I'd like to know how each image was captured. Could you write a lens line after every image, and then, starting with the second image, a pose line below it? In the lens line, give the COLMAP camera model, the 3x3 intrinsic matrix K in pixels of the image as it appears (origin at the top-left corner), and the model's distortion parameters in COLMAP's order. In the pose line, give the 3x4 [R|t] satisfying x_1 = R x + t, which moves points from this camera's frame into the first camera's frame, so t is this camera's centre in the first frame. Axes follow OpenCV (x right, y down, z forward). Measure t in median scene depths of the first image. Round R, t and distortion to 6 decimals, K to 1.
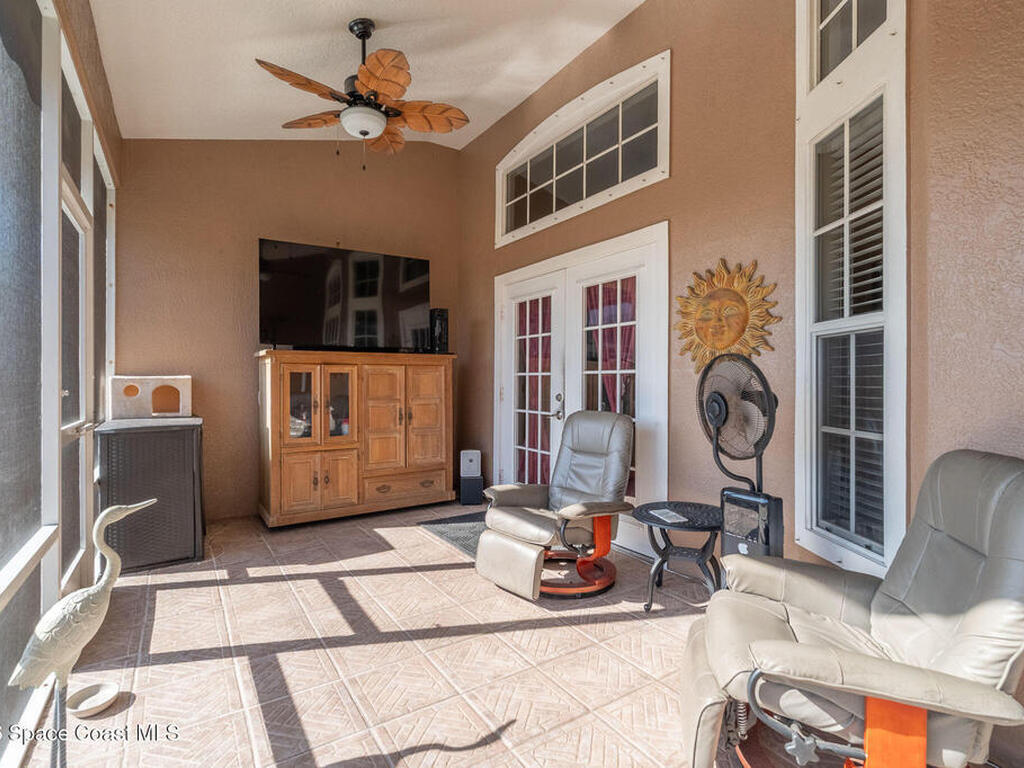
lens RADIAL K [[524.2, 0, 508.1], [0, 524.2, 380.1], [0, 0, 1]] dist [-0.000608, -0.000761]
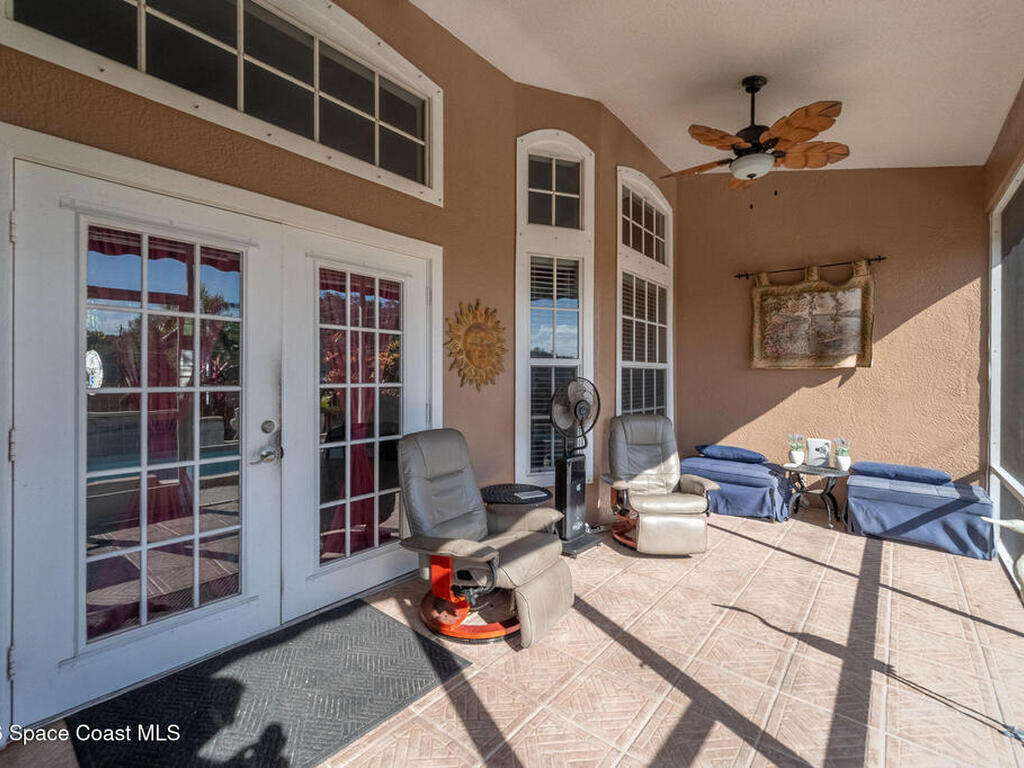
lens RADIAL K [[469.9, 0, 509.9], [0, 469.9, 377.5], [0, 0, 1]] dist [-0.000132, -0.000664]
pose [[-0.309258, -0.010692, 0.950918, -0.643505], [-0.009296, 0.999923, 0.008219, -0.039838], [-0.950933, -0.006298, -0.309334, 1.117710]]
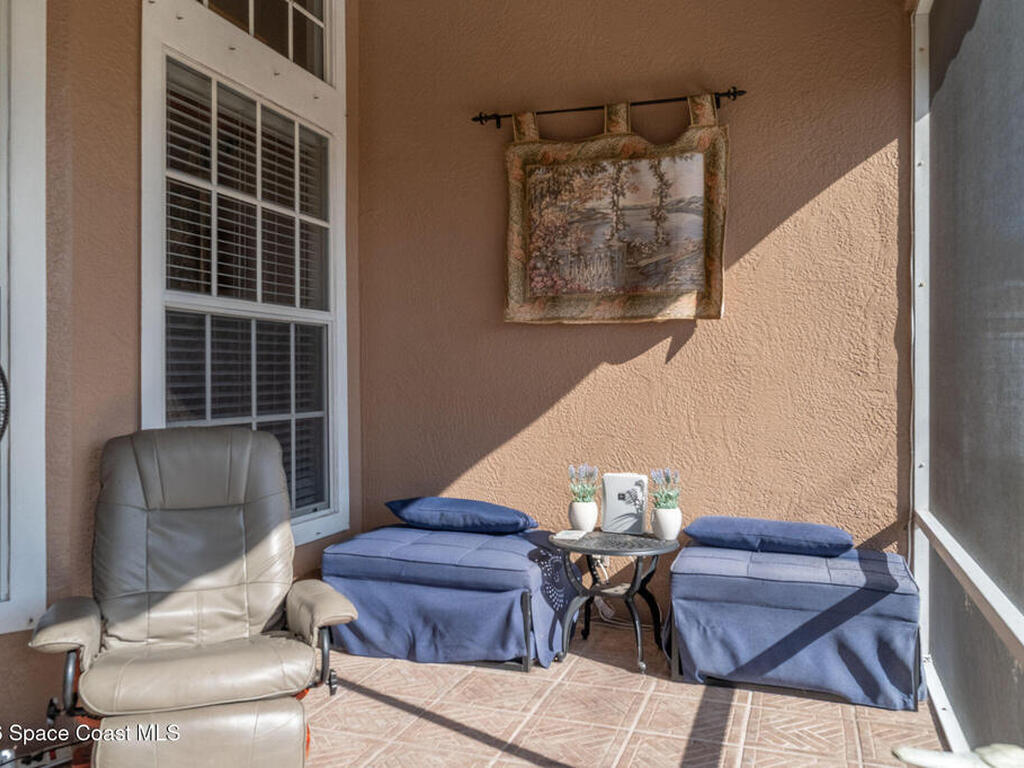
lens RADIAL K [[861.8, 0, 509.7], [0, 861.8, 376.3], [0, 0, 1]] dist [-0.010770, 0.010092]
pose [[-0.623974, -0.007804, 0.781406, -0.438526], [-0.007124, 0.999965, 0.004298, 0.005198], [-0.781412, -0.002885, -0.624008, 0.706530]]
